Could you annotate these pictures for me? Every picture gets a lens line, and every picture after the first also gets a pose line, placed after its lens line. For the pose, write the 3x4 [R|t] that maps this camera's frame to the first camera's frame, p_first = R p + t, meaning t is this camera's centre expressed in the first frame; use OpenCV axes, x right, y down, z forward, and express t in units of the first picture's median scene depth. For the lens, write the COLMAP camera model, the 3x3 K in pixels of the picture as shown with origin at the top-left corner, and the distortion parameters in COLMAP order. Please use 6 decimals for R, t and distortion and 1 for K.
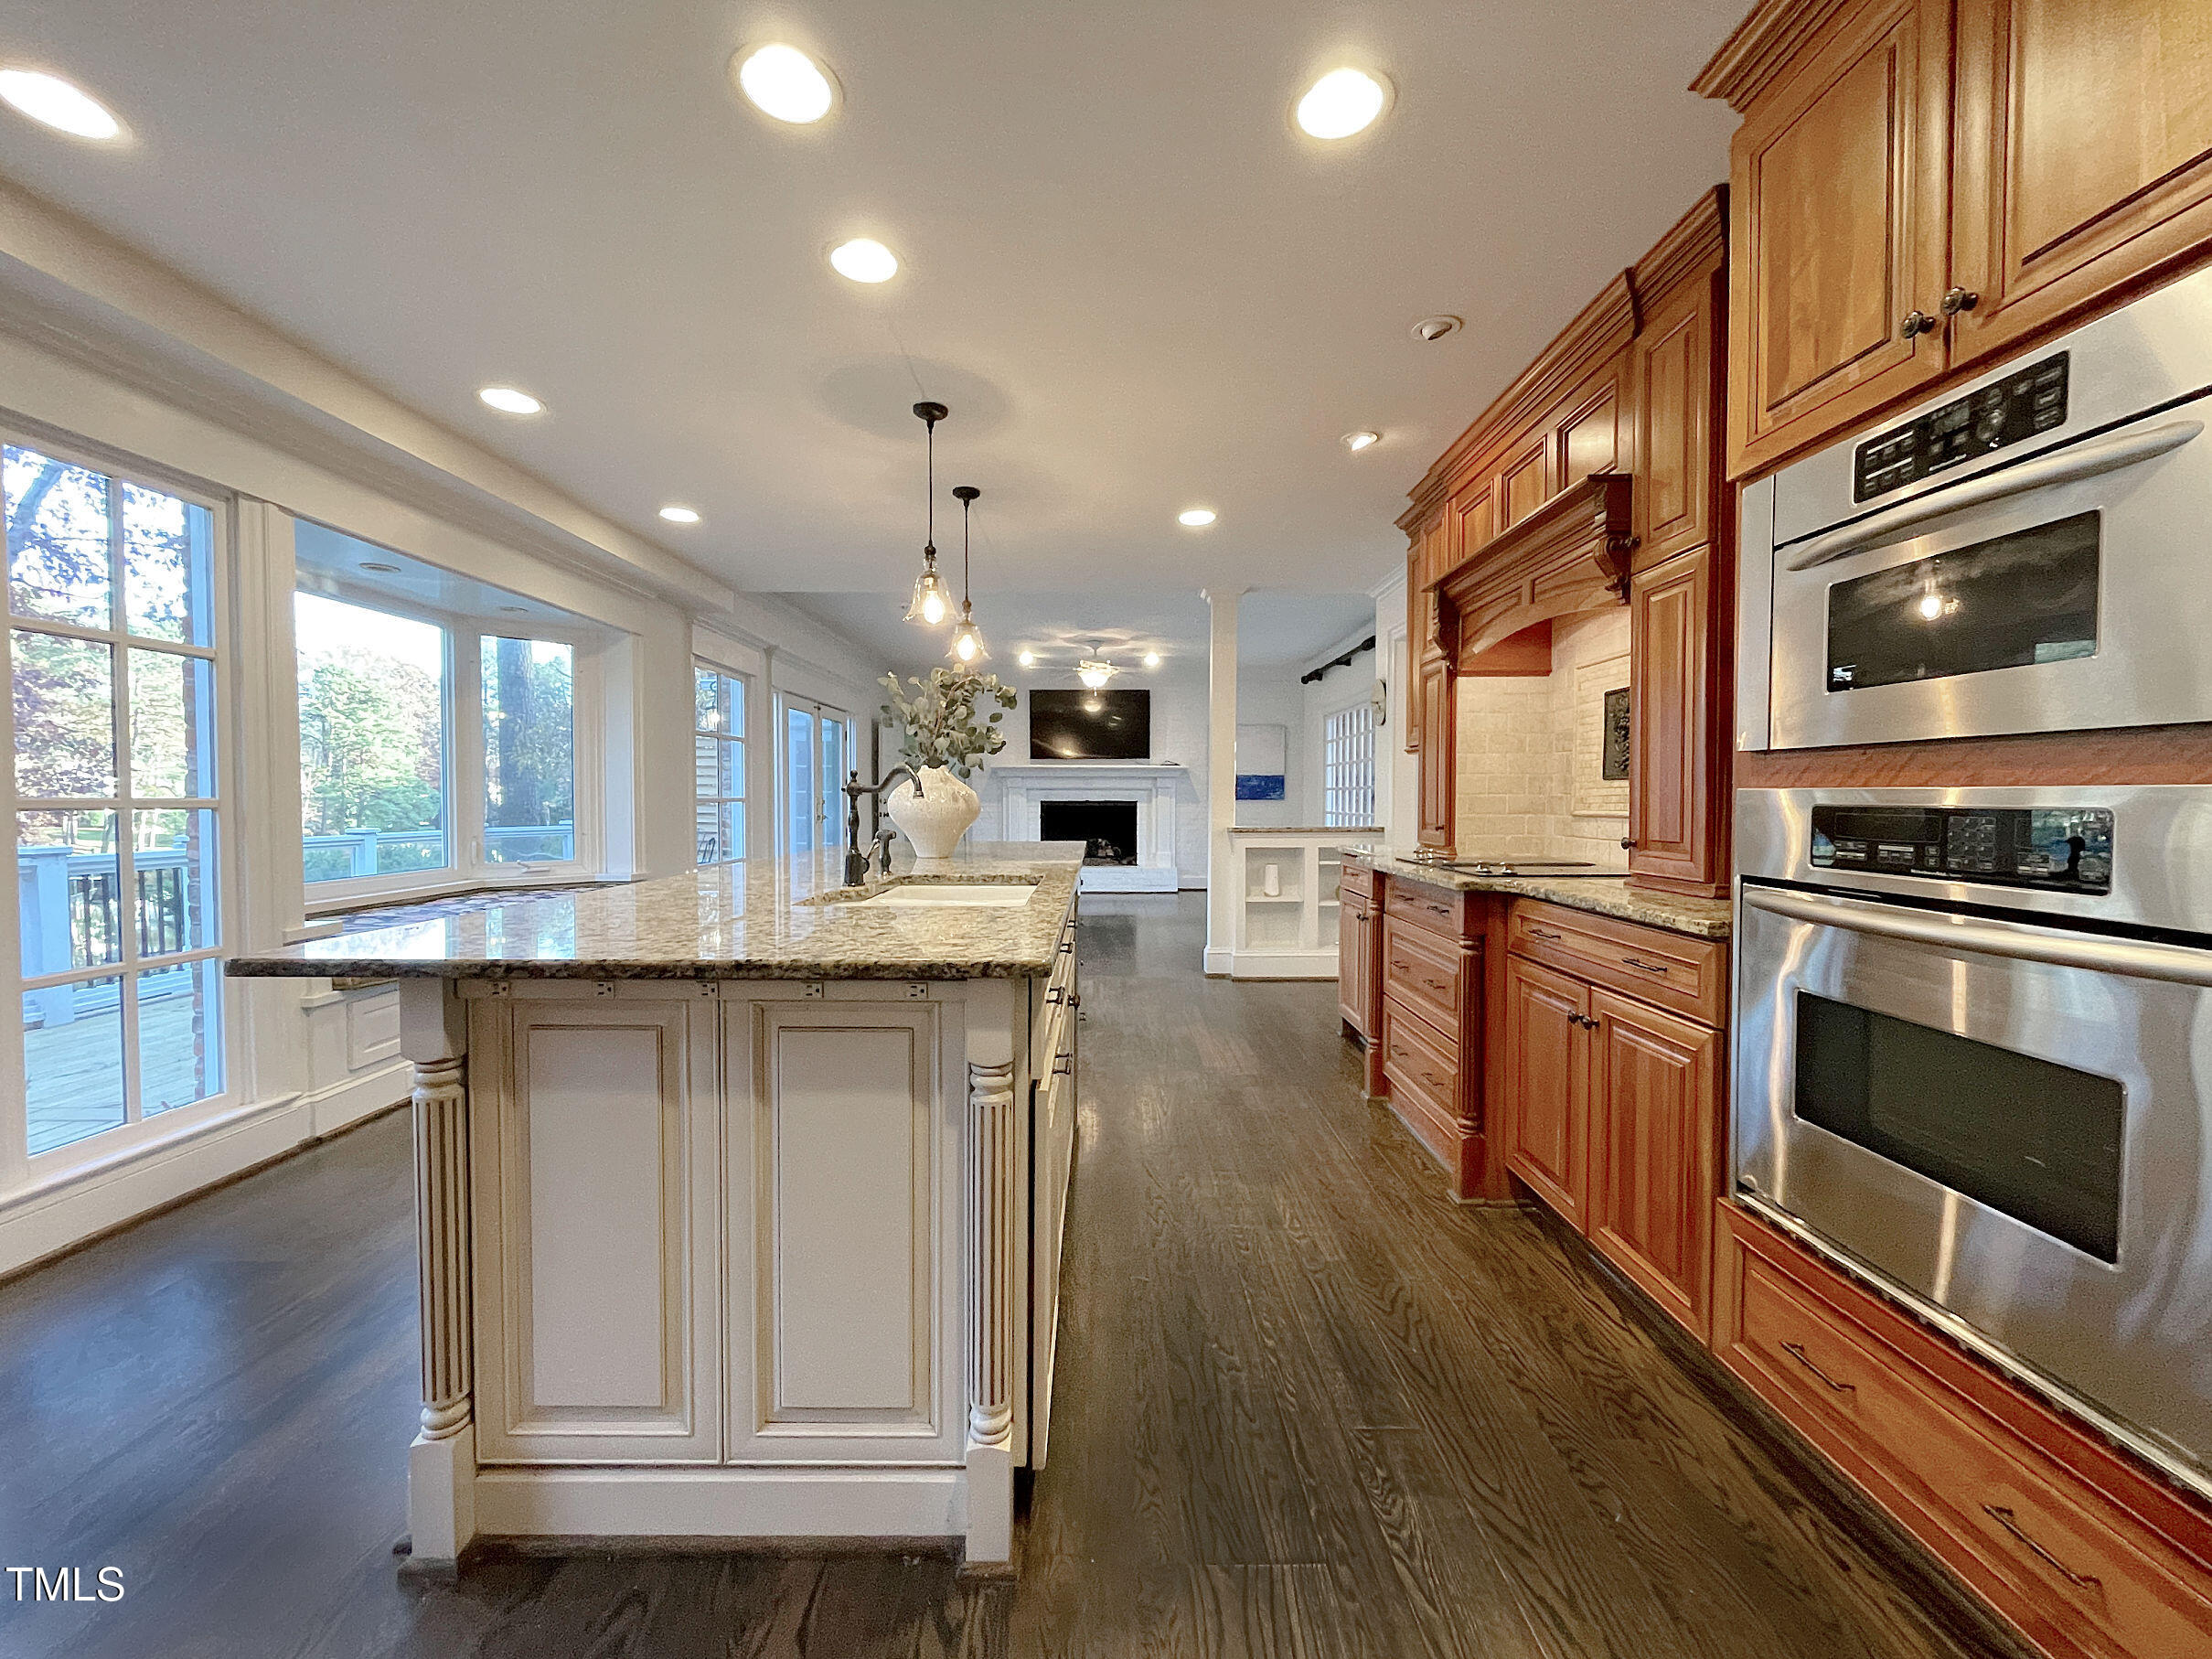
lens RADIAL K [[902.7, 0, 1101.6], [0, 902.7, 825.4], [0, 0, 1]] dist [-0.003940, 0.000249]
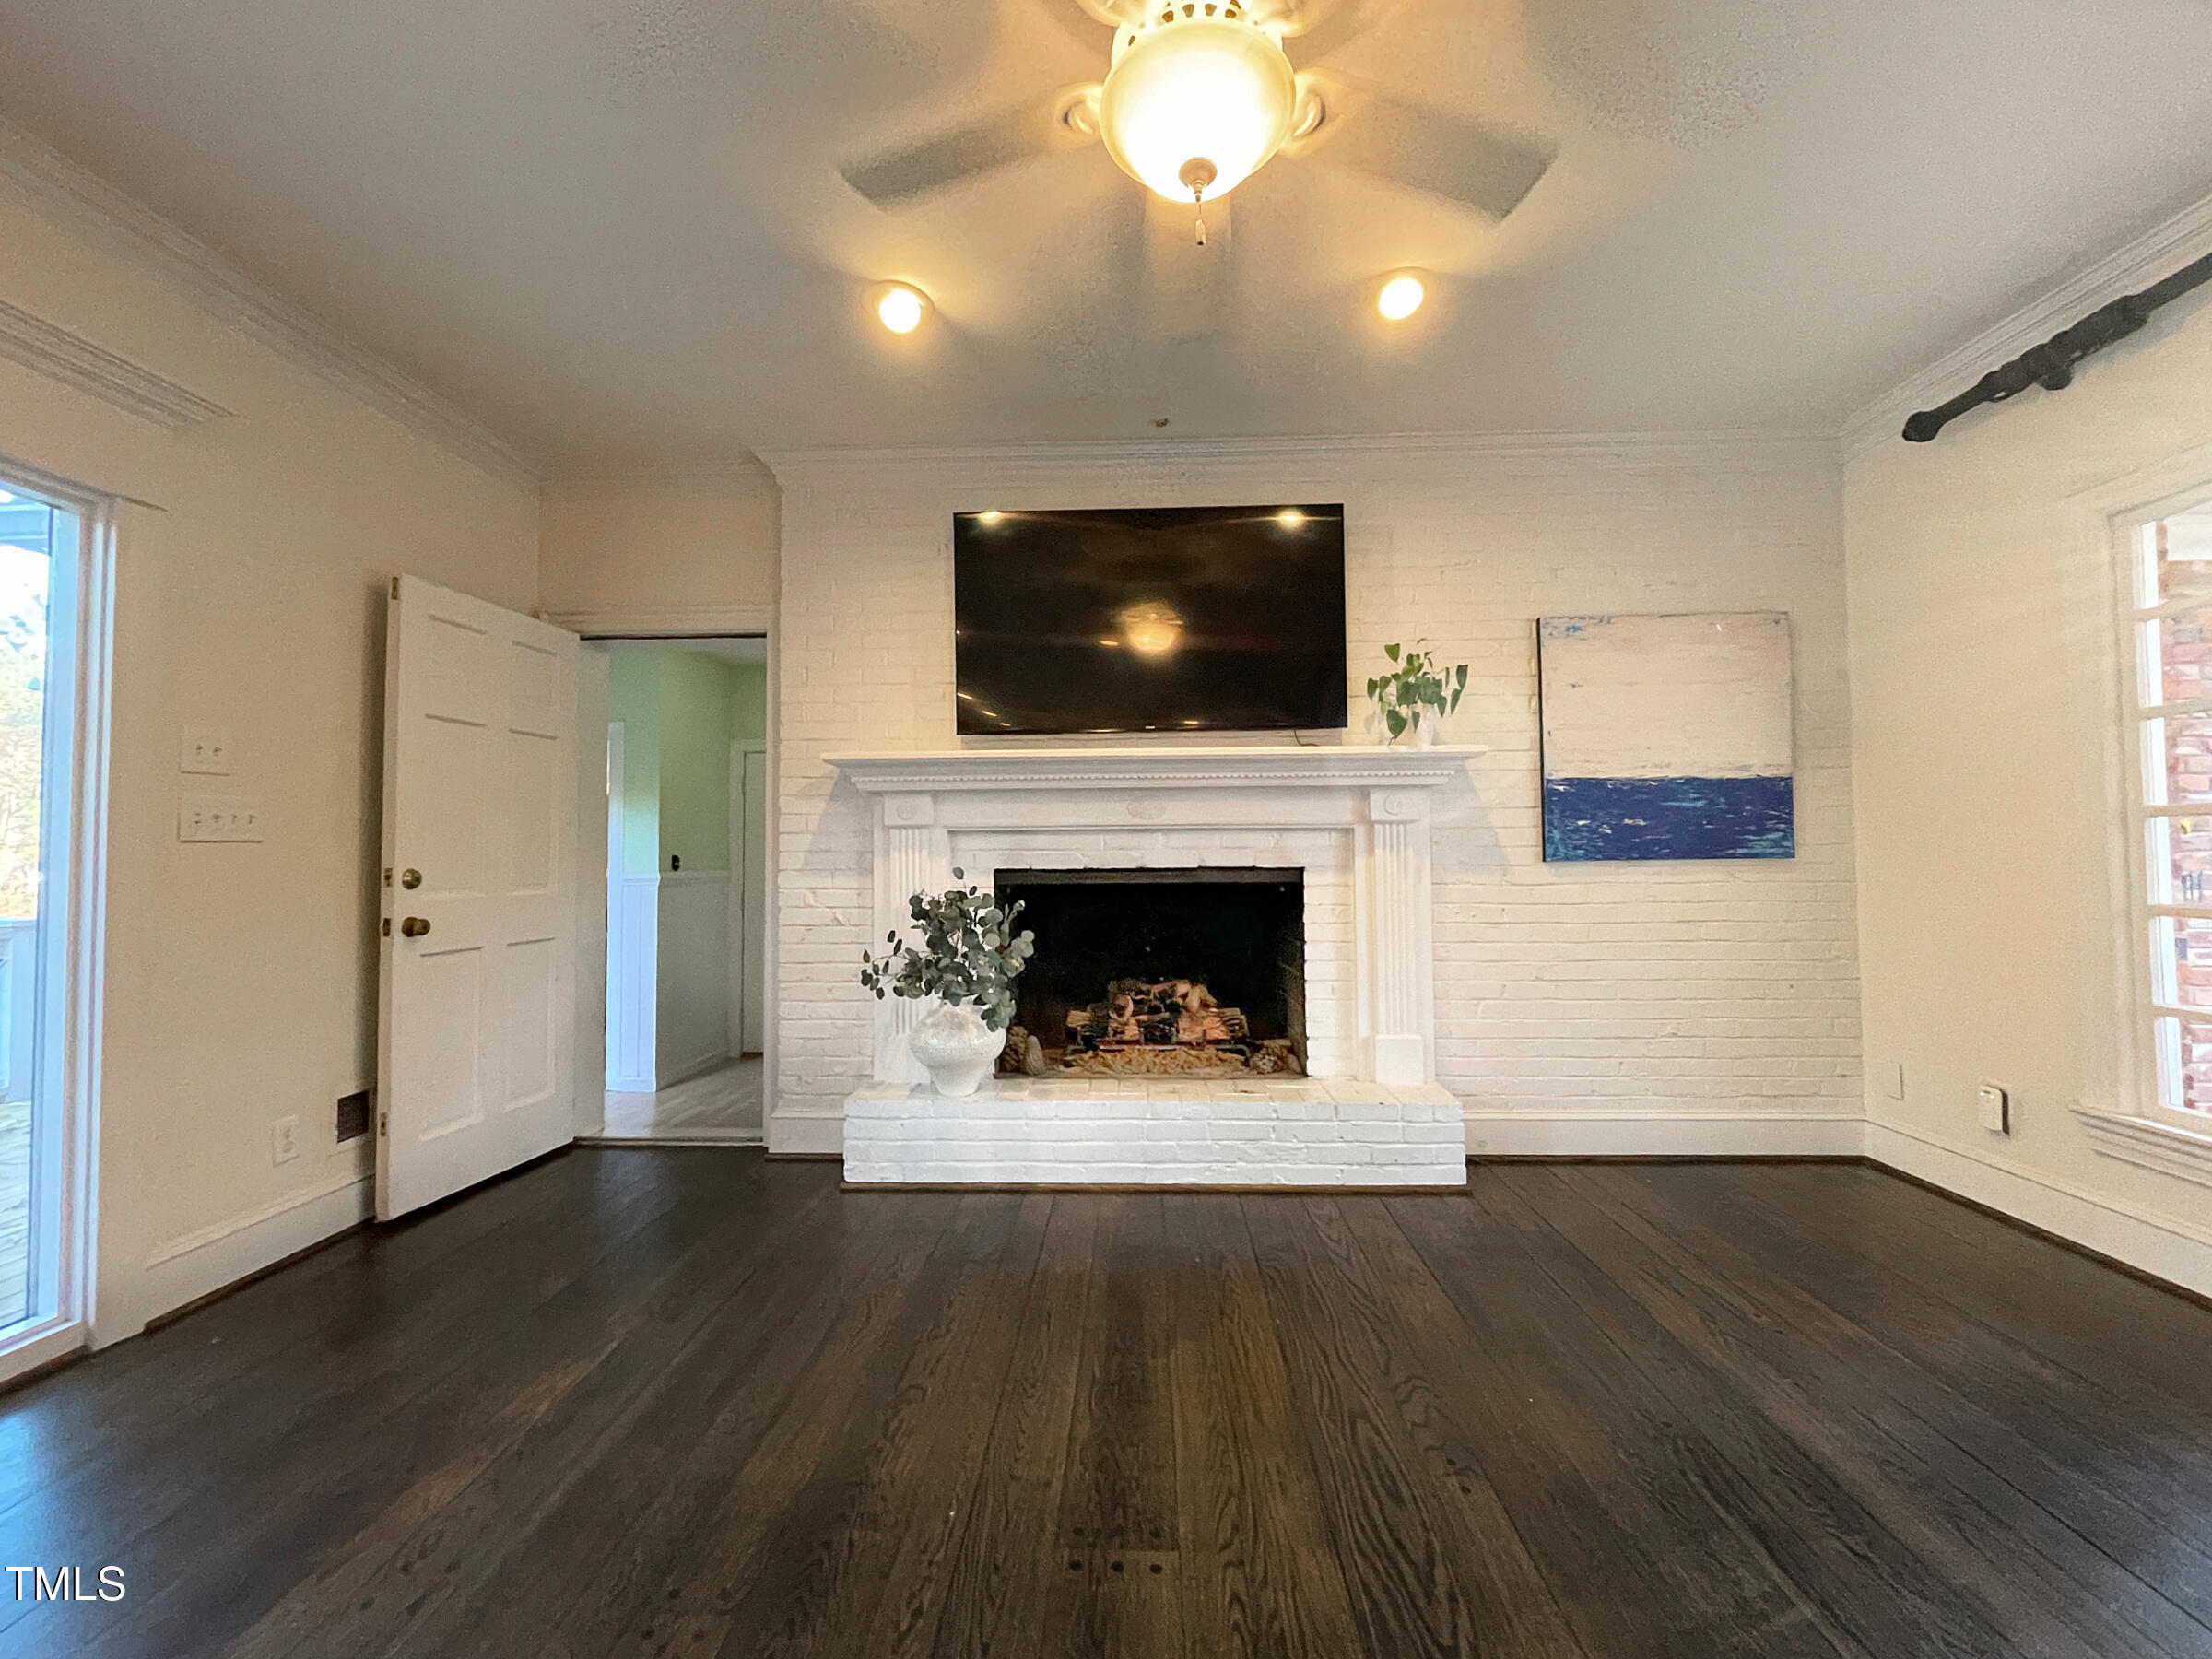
lens RADIAL K [[902.6, 0, 1104.9], [0, 902.6, 829.0], [0, 0, 1]] dist [-0.003940, 0.000249]
pose [[0.998099, -0.010514, -0.060732, -0.009905], [0.007357, 0.998622, -0.051964, -0.024299], [0.061194, 0.051419, 0.996801, 0.688627]]
